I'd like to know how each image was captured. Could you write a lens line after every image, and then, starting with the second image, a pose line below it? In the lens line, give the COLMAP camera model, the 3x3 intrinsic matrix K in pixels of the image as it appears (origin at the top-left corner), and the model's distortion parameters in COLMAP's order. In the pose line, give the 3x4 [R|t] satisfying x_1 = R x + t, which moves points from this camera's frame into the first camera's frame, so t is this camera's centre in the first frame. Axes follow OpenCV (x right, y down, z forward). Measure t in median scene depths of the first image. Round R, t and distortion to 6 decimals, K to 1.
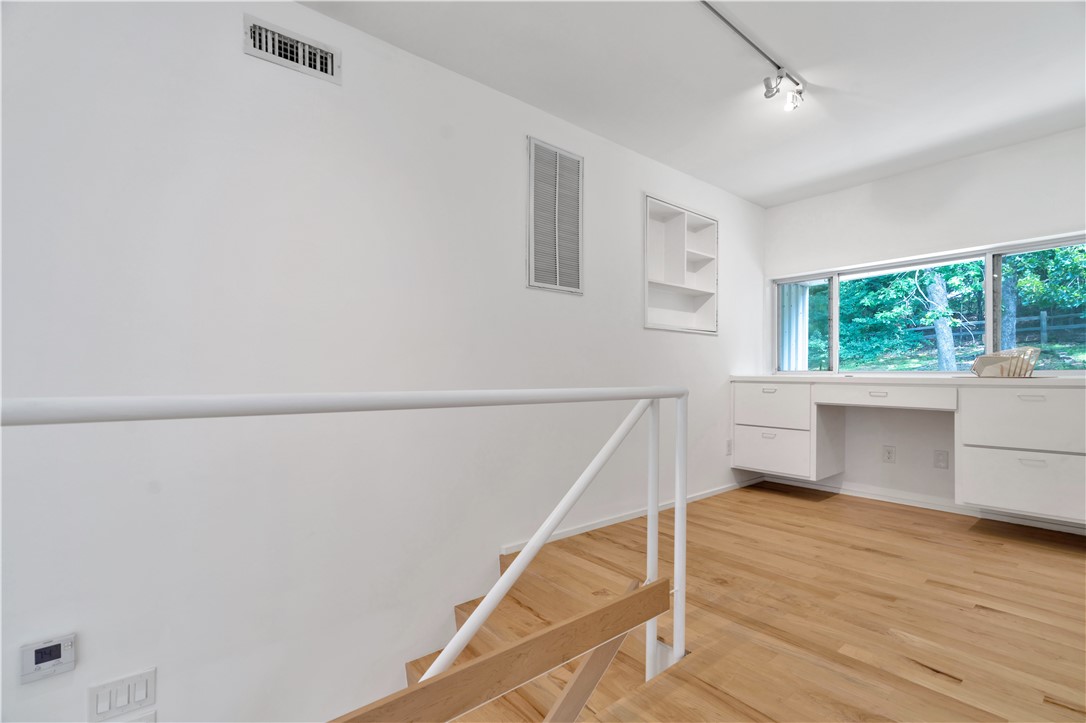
lens RADIAL K [[492.3, 0, 546.6], [0, 492.3, 376.1], [0, 0, 1]] dist [-0.007955, 0.003158]
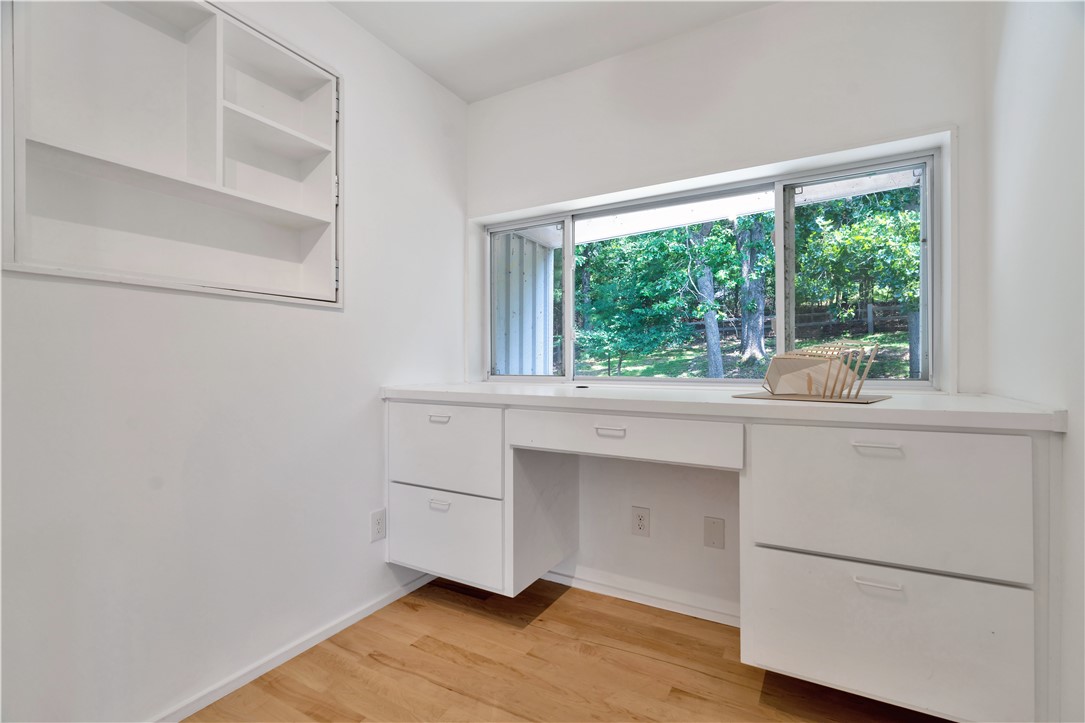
lens RADIAL K [[491.9, 0, 544.0], [0, 491.9, 362.0], [0, 0, 1]] dist [-0.007955, 0.003158]
pose [[0.938447, -0.000616, 0.345422, 0.146303], [0.002967, 0.999976, -0.006277, -0.010300], [-0.345410, 0.006915, 0.938427, 0.184744]]
